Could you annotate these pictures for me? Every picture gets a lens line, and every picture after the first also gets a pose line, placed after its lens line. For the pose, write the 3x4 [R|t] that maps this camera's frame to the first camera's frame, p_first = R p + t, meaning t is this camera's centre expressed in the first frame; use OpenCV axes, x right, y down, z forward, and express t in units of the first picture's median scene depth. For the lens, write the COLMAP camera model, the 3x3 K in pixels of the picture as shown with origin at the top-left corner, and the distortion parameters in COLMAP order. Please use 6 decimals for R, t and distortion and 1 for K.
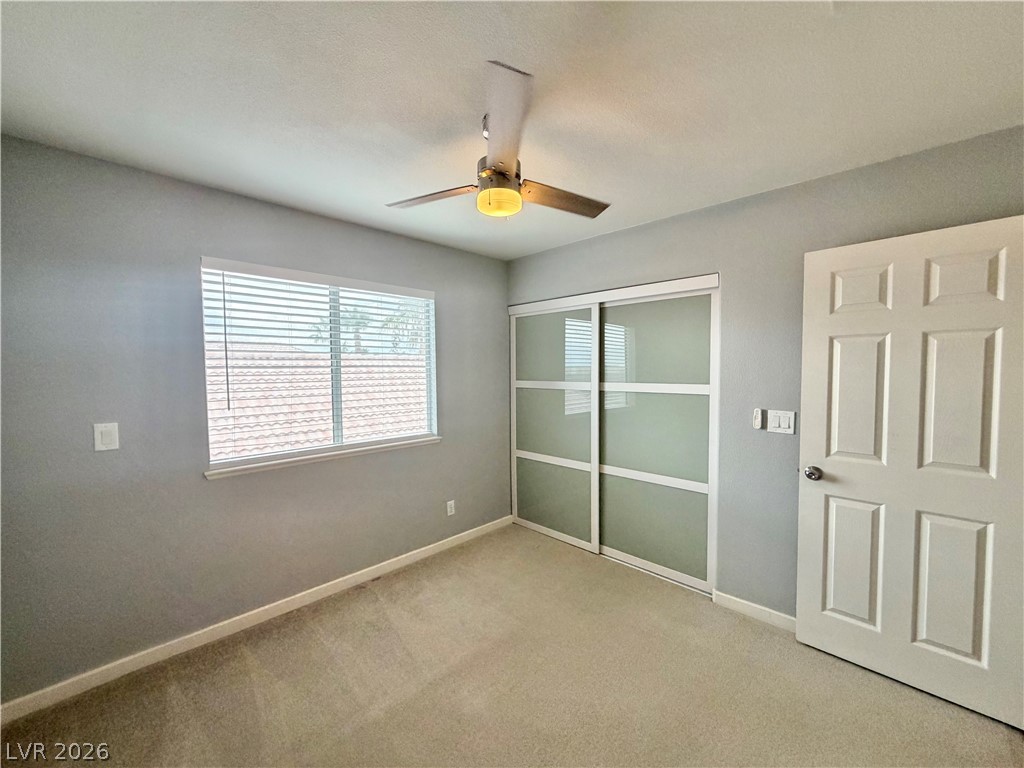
lens RADIAL K [[408.3, 0, 509.9], [0, 408.3, 382.4], [0, 0, 1]] dist [0.001528, -0.000075]
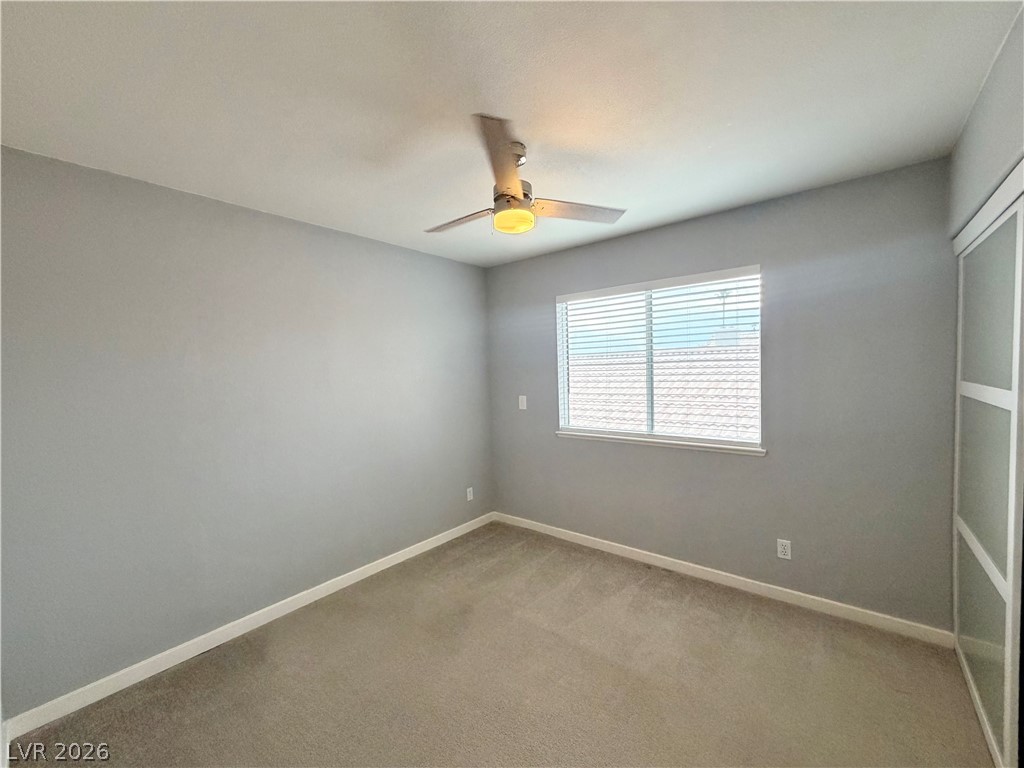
lens RADIAL K [[408.3, 0, 511.7], [0, 408.3, 382.7], [0, 0, 1]] dist [0.001528, -0.000075]
pose [[0.096289, 0.036961, -0.994667, 0.658557], [-0.004586, 0.999316, 0.036690, -0.023865], [0.995343, 0.001028, 0.096392, 0.534066]]
